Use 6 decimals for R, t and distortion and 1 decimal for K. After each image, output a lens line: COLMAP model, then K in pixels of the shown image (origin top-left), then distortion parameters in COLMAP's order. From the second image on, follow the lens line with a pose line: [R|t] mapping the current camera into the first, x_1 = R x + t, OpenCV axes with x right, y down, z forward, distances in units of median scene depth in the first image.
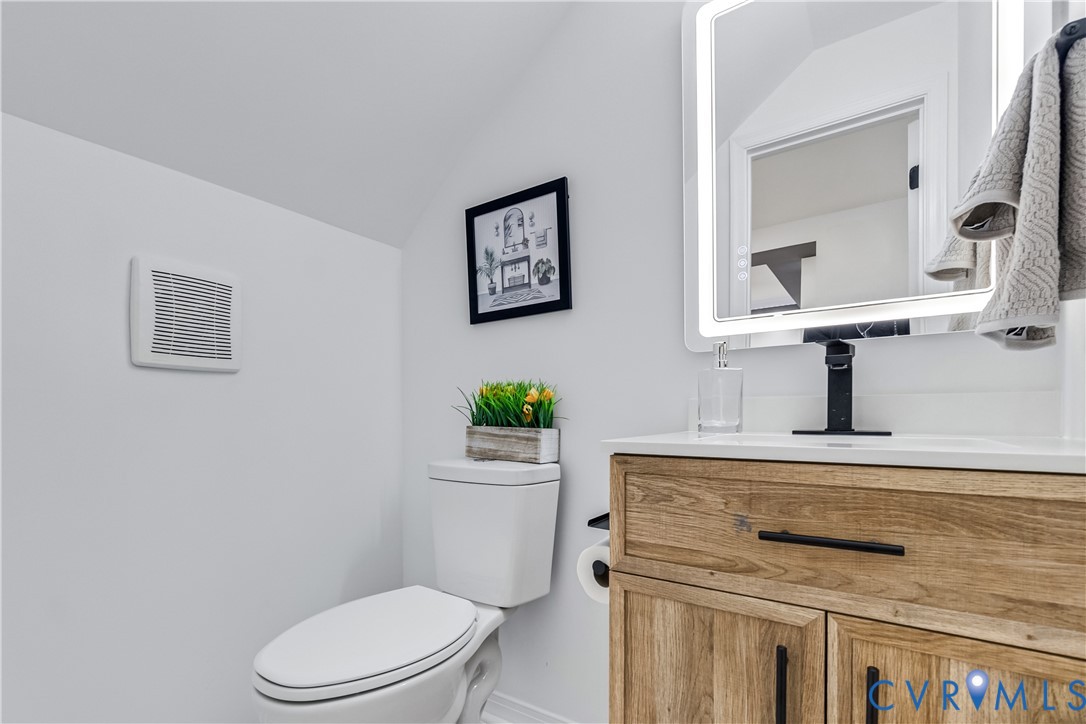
lens RADIAL K [[458.7, 0, 611.7], [0, 458.7, 423.2], [0, 0, 1]] dist [0.001250, -0.000004]
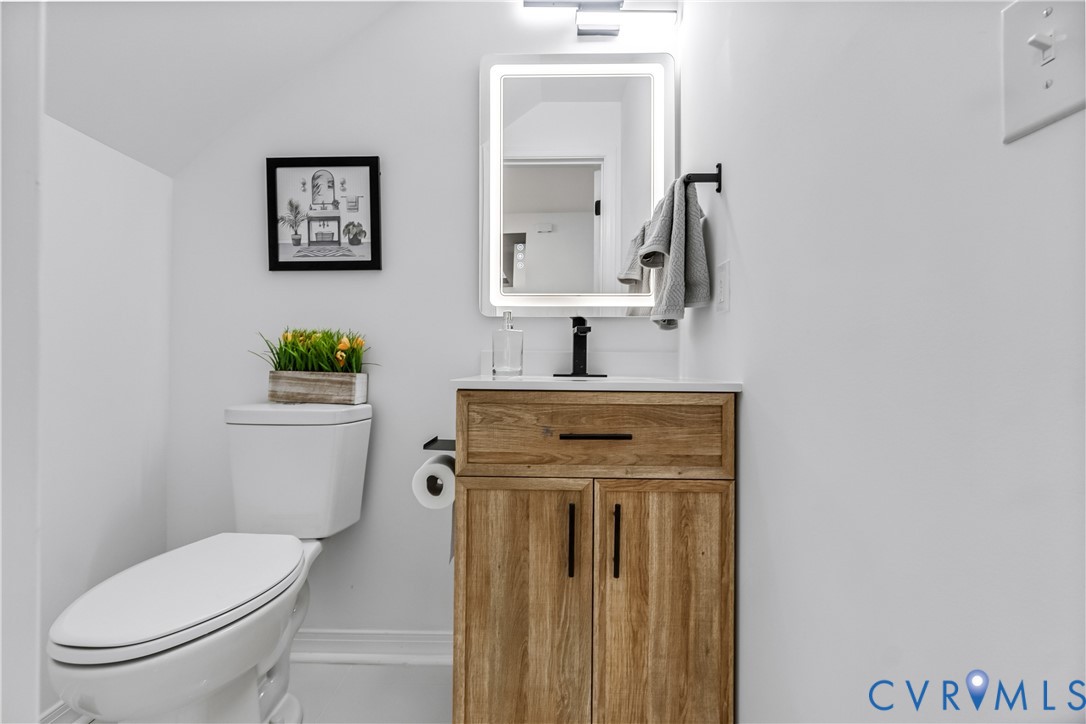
lens RADIAL K [[487.1, 0, 535.7], [0, 487.1, 376.0], [0, 0, 1]] dist [-0.000593, -0.000037]
pose [[0.826305, 0.002306, 0.563218, -0.632613], [0.002279, 0.999970, -0.007438, 0.038657], [-0.563218, 0.007429, 0.826275, -0.323268]]
